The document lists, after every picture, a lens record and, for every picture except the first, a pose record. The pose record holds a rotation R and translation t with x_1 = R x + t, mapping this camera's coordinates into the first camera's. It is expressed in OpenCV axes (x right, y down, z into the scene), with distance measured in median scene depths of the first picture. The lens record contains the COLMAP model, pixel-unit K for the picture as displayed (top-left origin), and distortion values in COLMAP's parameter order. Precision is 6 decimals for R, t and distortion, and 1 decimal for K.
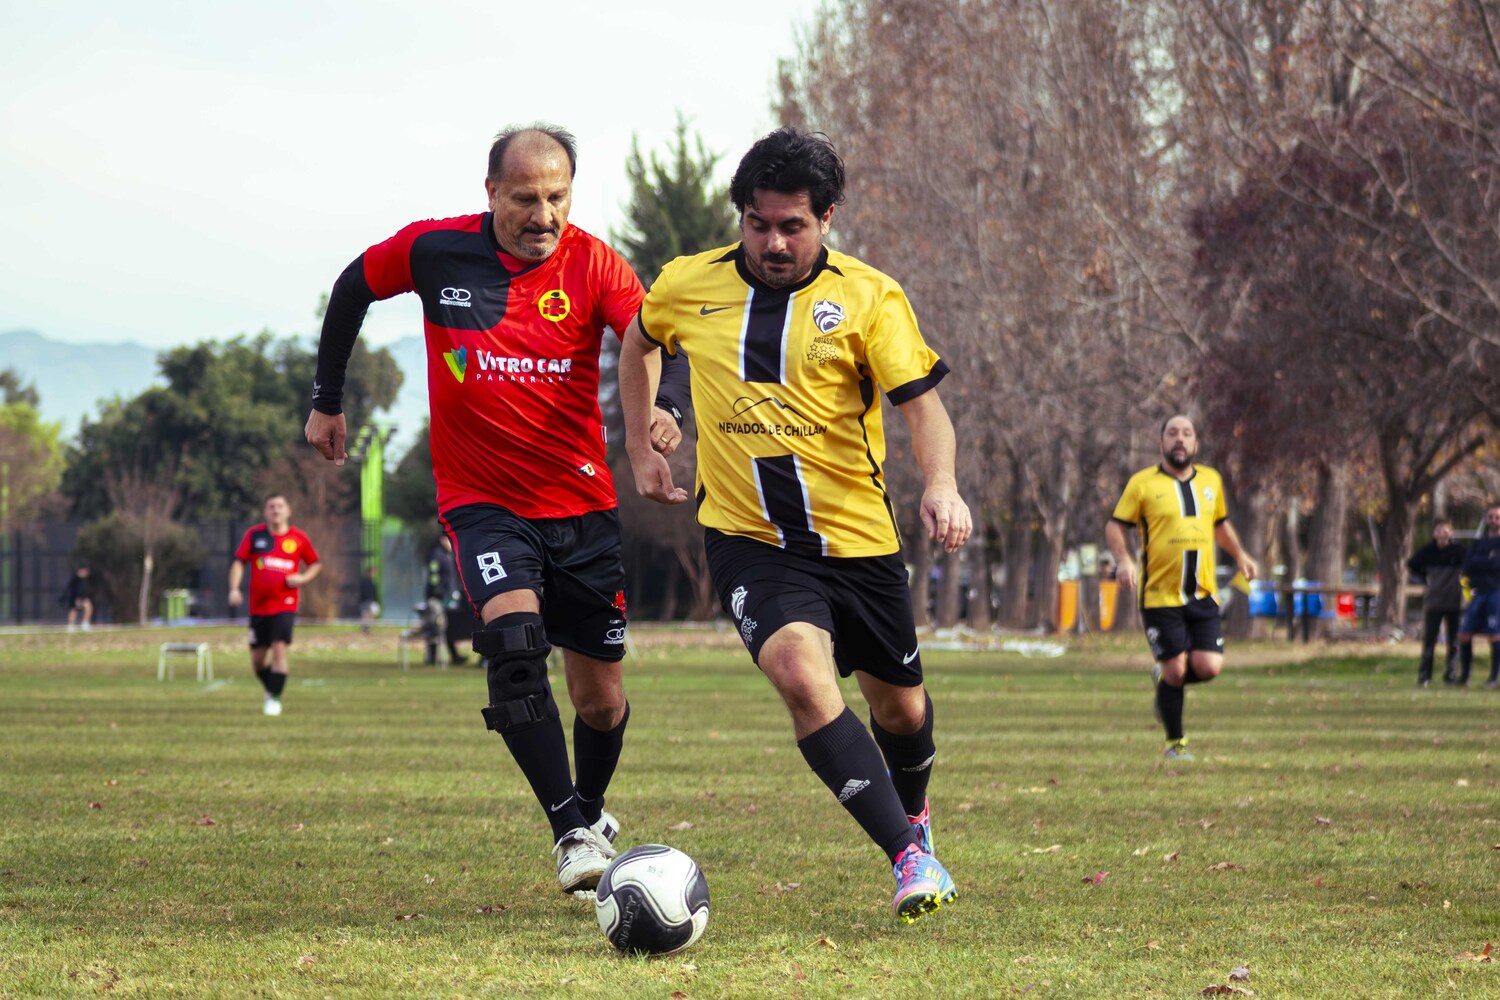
lens RADIAL K [[3661.4, 0, 751.6], [0, 3661.4, 501.1], [0, 0, 1]] dist [0.291070, 0.000000]
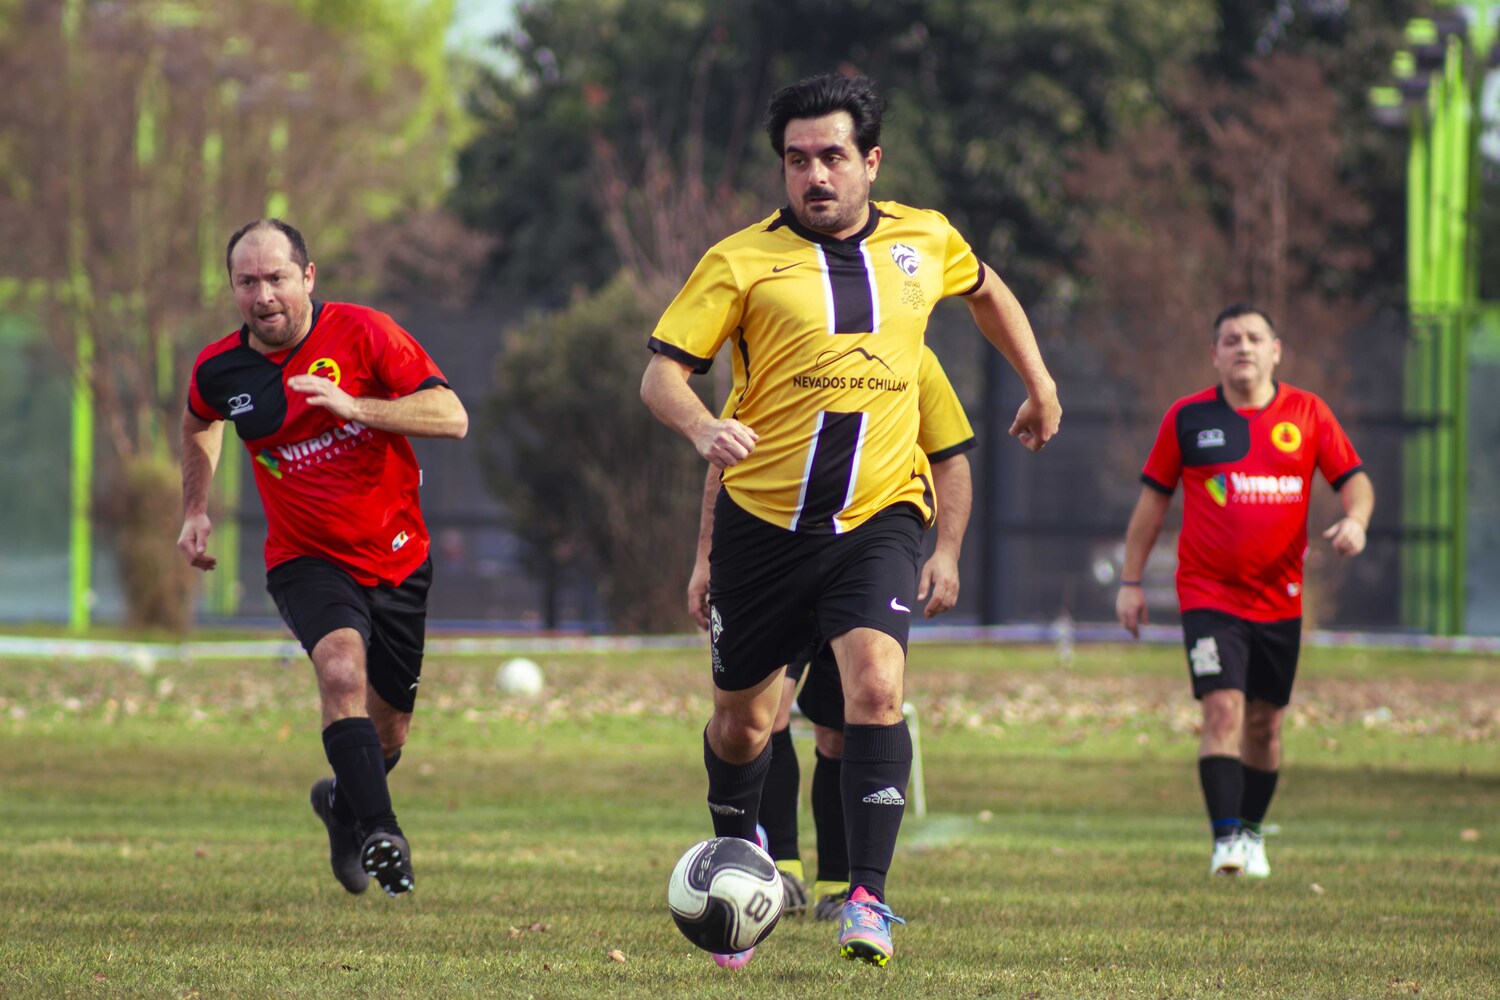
lens RADIAL K [[5694.5, 0, 751.8], [0, 5694.5, 498.7], [0, 0, 1]] dist [0.354672, 0.000000]
pose [[0.969041, 0.011779, -0.246621, -0.040717], [-0.009837, 0.999910, 0.009105, 0.016986], [0.246706, -0.006397, 0.969069, 0.523454]]
